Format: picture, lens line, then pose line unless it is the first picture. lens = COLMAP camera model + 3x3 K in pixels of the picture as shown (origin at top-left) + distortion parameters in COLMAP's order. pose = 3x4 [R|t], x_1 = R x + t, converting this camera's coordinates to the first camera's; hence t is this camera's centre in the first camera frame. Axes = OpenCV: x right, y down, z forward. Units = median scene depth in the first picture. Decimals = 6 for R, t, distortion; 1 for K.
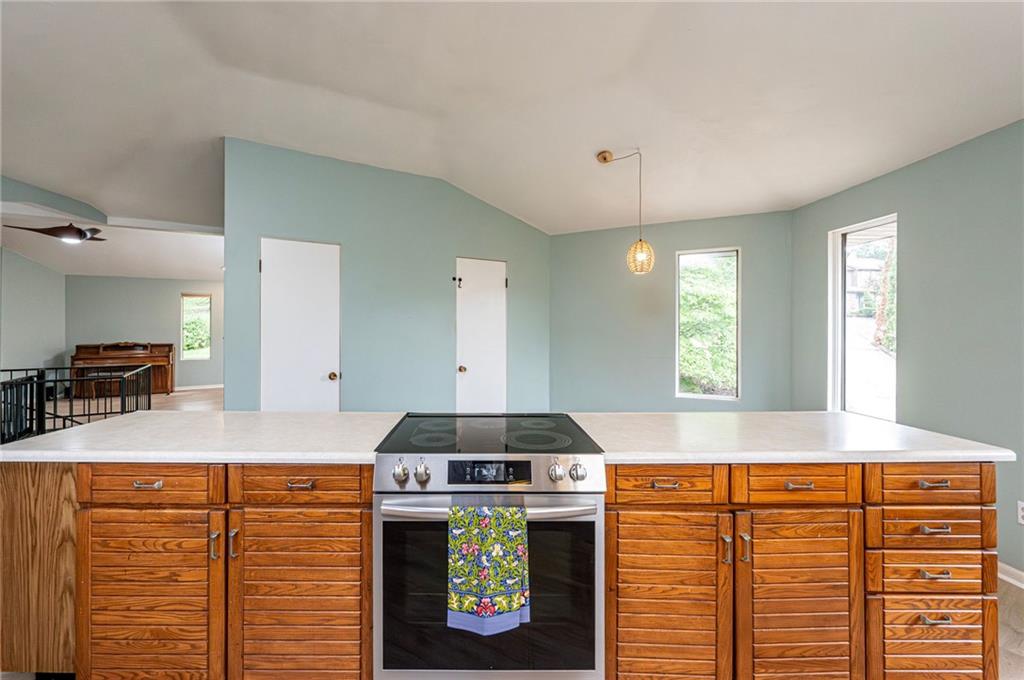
lens RADIAL K [[425.6, 0, 491.4], [0, 425.6, 327.0], [0, 0, 1]] dist [-0.001113, -0.000078]
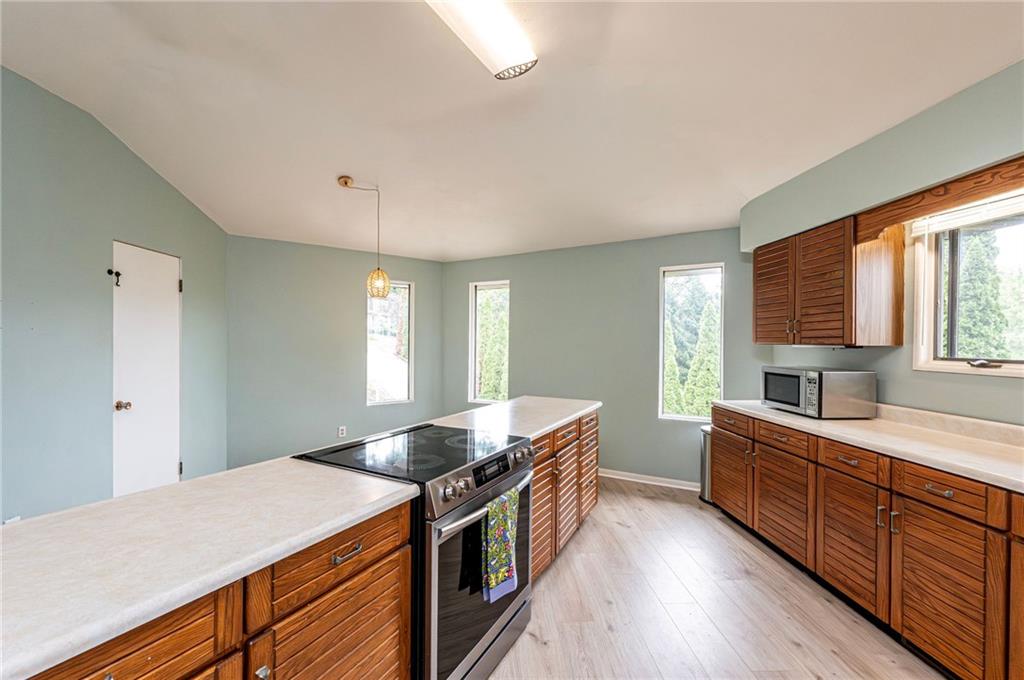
lens RADIAL K [[414.1, 0, 514.6], [0, 414.1, 345.2], [0, 0, 1]] dist [0.000266, 0.000052]
pose [[0.462566, -0.000806, 0.886584, -0.452698], [-0.011450, 0.999911, 0.006882, -0.012730], [-0.886511, -0.013335, 0.462516, 0.168847]]
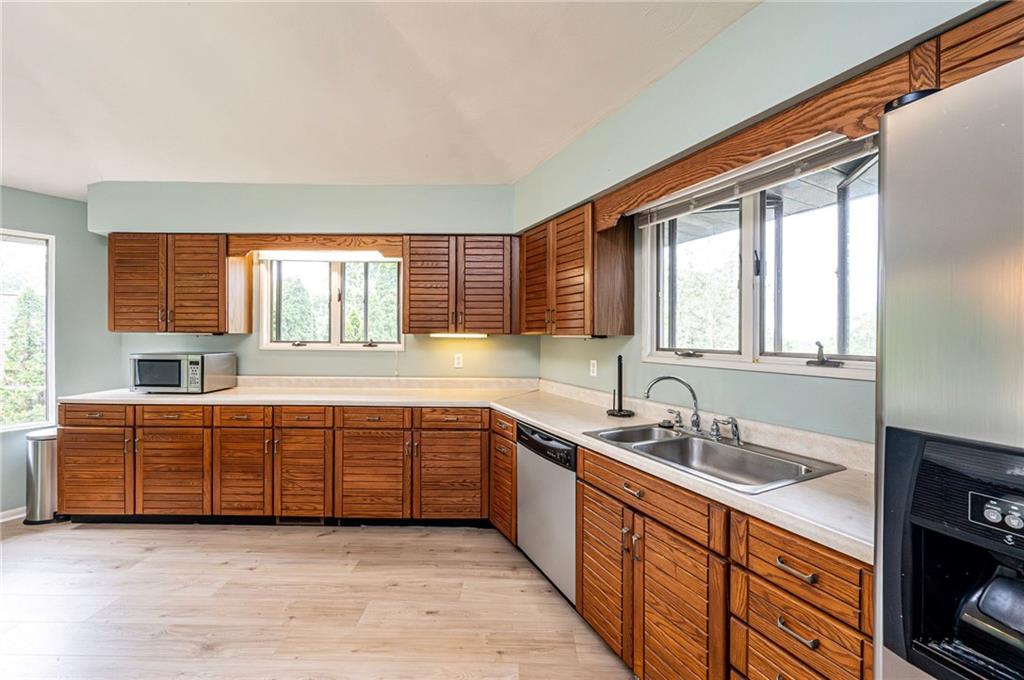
lens RADIAL K [[402.7, 0, 509.9], [0, 402.7, 334.9], [0, 0, 1]] dist [-0.001477, -0.000182]
pose [[-0.853733, -0.003039, 0.520702, -0.574542], [-0.005658, 0.999978, -0.003441, -0.010605], [-0.520681, -0.005884, -0.853731, 0.429982]]
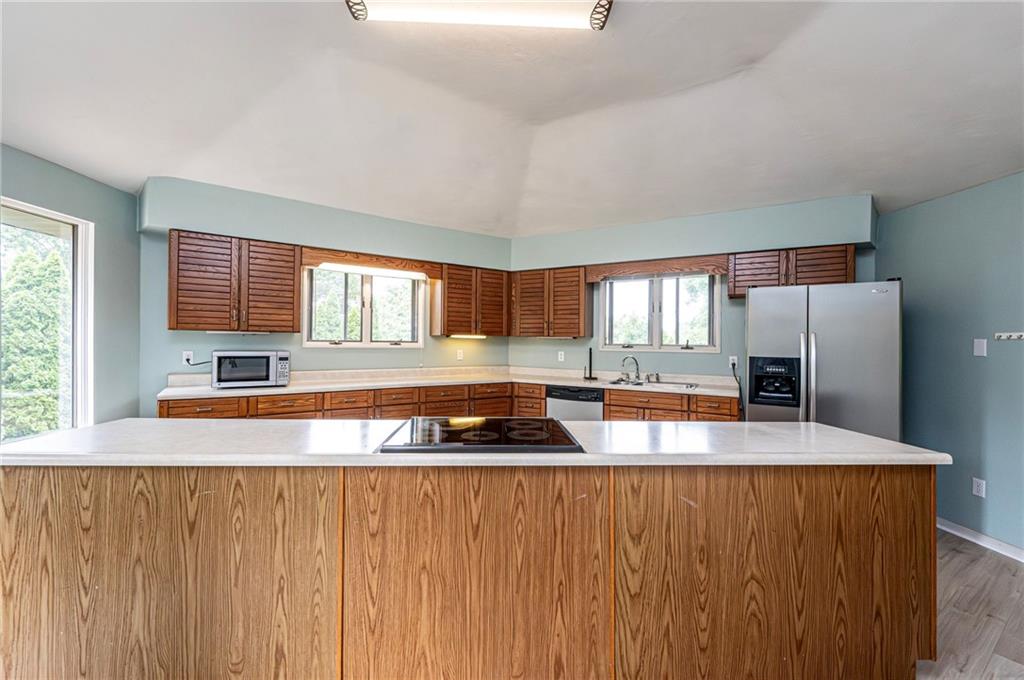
lens RADIAL K [[413.0, 0, 502.9], [0, 413.0, 340.6], [0, 0, 1]] dist [-0.000074, 0.000022]
pose [[-0.998921, -0.010163, -0.045314, -0.018992], [-0.010004, 0.999943, -0.003746, 0.005285], [0.045350, -0.003289, -0.998966, 1.086683]]
